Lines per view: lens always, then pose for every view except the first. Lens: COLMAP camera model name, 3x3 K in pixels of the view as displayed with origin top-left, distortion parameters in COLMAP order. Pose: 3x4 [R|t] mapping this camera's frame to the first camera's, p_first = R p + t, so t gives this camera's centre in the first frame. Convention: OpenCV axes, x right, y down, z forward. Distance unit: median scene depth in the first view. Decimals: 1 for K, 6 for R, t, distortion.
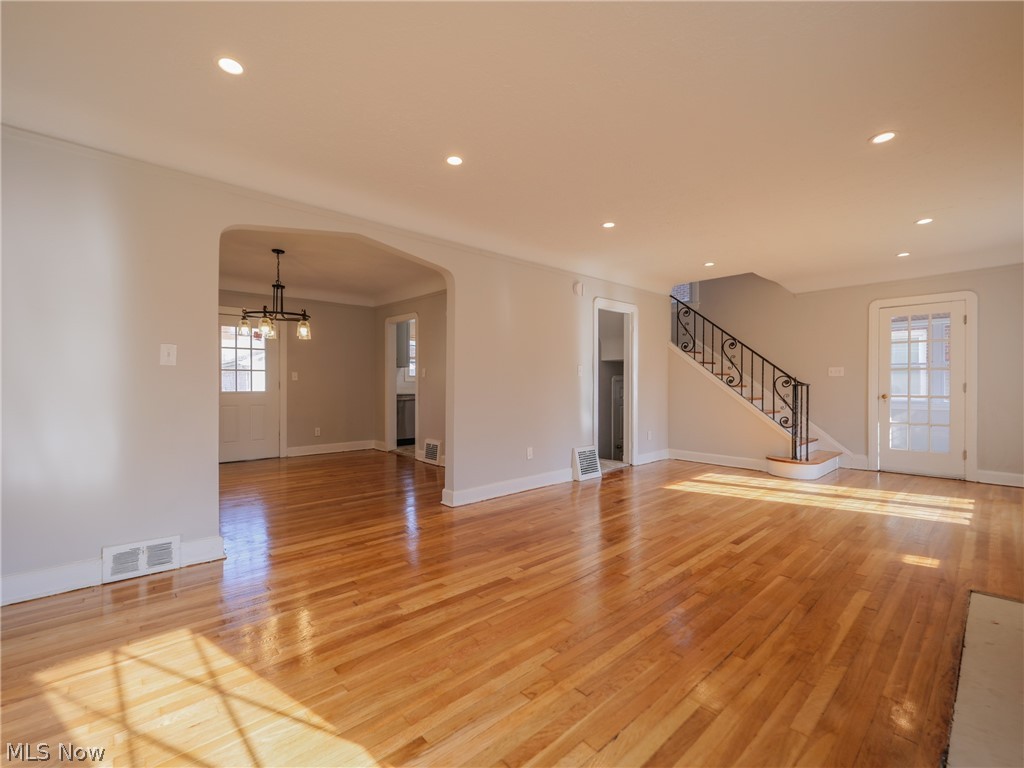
lens RADIAL K [[446.8, 0, 506.3], [0, 446.8, 386.2], [0, 0, 1]] dist [-0.004397, -0.000057]
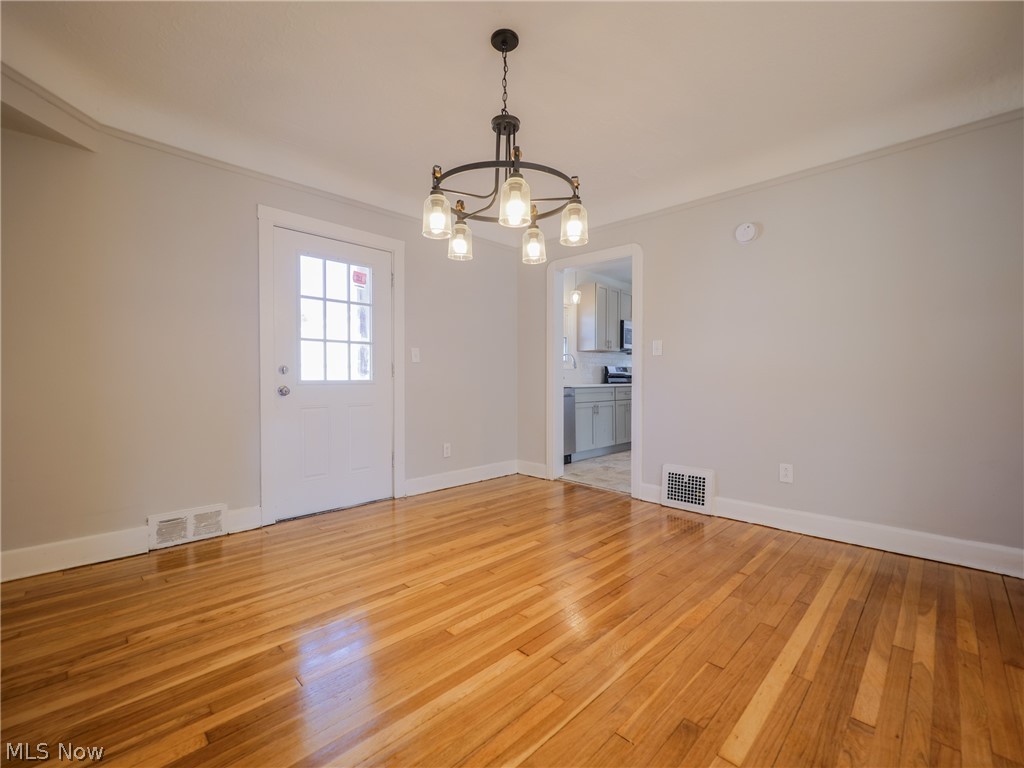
lens RADIAL K [[446.8, 0, 509.1], [0, 446.8, 386.9], [0, 0, 1]] dist [-0.004397, -0.000057]
pose [[0.998898, -0.002294, 0.046867, -0.466172], [0.001984, 0.999976, 0.006659, 0.019091], [-0.046881, -0.006559, 0.998879, 0.515761]]
